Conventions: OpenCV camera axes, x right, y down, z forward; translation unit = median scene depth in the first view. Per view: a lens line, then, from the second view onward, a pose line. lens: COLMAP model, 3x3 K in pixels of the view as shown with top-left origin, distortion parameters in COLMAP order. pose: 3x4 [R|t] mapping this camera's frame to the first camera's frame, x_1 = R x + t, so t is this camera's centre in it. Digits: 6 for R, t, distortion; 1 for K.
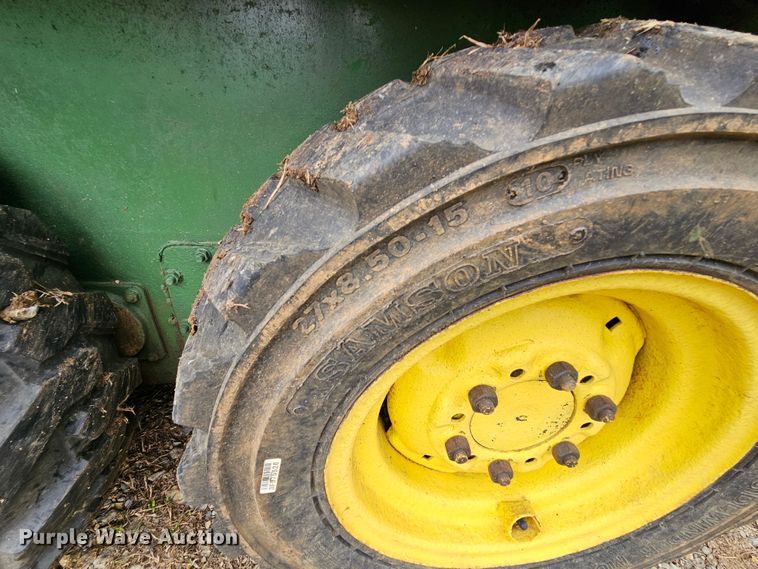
lens RADIAL K [[335.4, 0, 378.4], [0, 335.4, 281.4], [0, 0, 1]] dist [-0.009944, 0.006993]
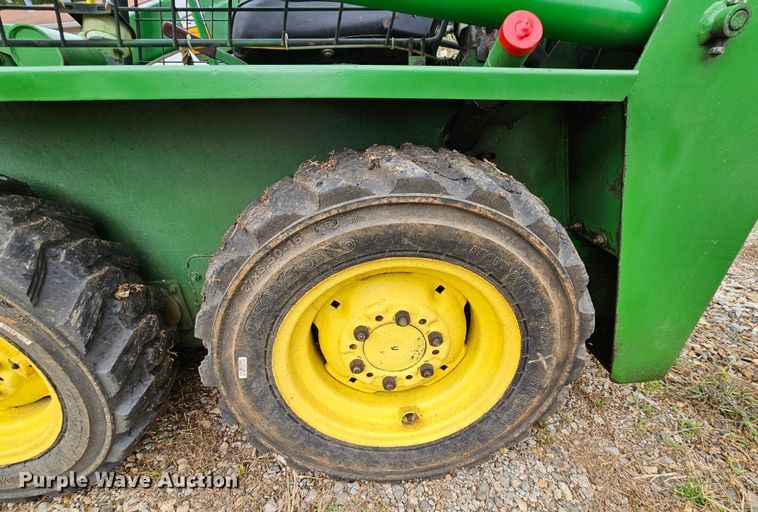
lens RADIAL K [[334.8, 0, 379.1], [0, 334.8, 280.7], [0, 0, 1]] dist [-0.002783, -0.000312]
pose [[0.996637, -0.046783, -0.067271, 0.643962], [0.046262, 0.998886, -0.009270, 0.104975], [0.067630, 0.006127, 0.997692, -0.947447]]
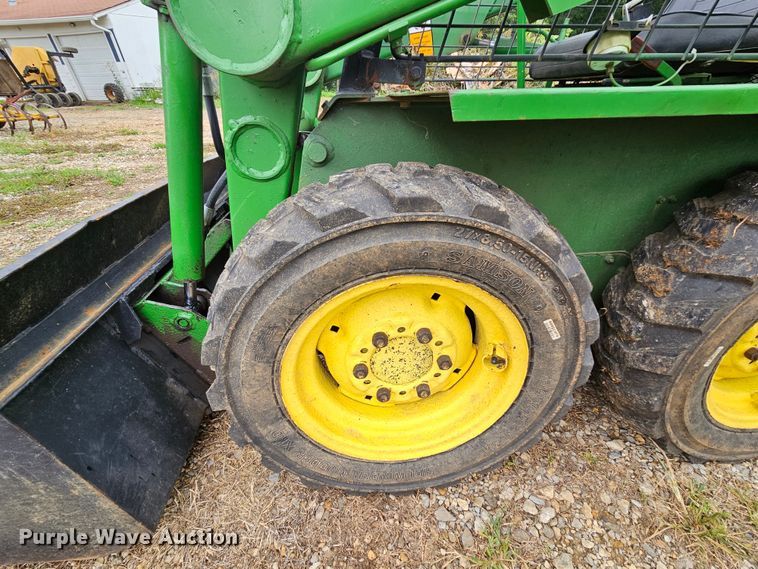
lens RADIAL K [[335.4, 0, 378.4], [0, 335.4, 281.4], [0, 0, 1]] dist [-0.009944, 0.006993]
pose [[0.997355, -0.065153, -0.032231, -2.345294], [0.065039, 0.997872, -0.004562, -0.047497], [0.032459, 0.002453, 0.999470, -1.243852]]
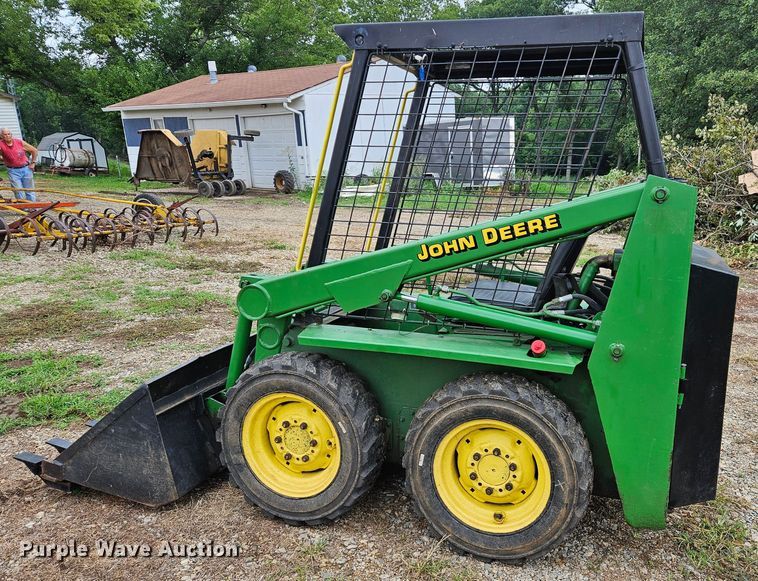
lens RADIAL K [[644.6, 0, 447.9], [0, 644.6, 299.1], [0, 0, 1]] dist [0.076335, -0.079238]
pose [[0.931406, 0.026035, -0.363049, 3.060420], [-0.143829, 0.942588, -0.301399, 1.085202], [0.334359, 0.332942, 0.881677, -7.162395]]
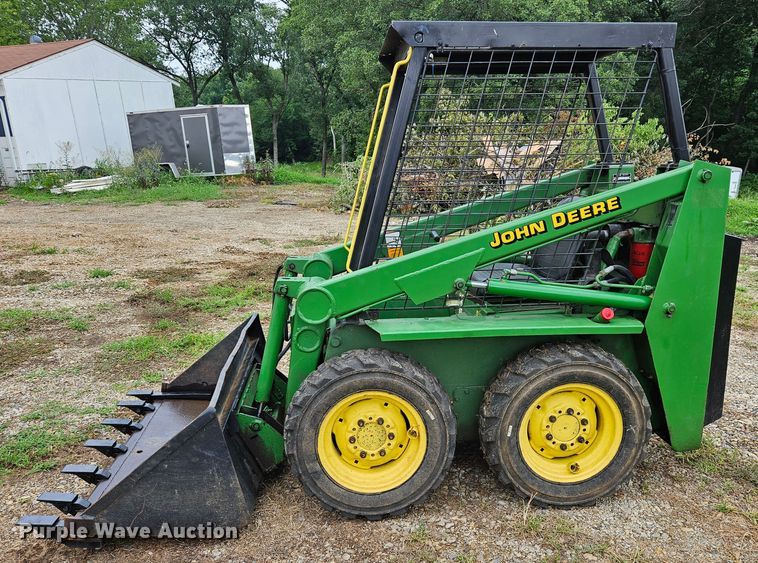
lens RADIAL K [[611.3, 0, 393.2], [0, 611.3, 296.0], [0, 0, 1]] dist [0.079533, -0.087646]
pose [[0.997194, -0.074665, -0.005433, -1.783998], [0.069883, 0.954436, -0.290119, 1.154314], [0.026847, 0.288925, 0.956975, -8.066533]]
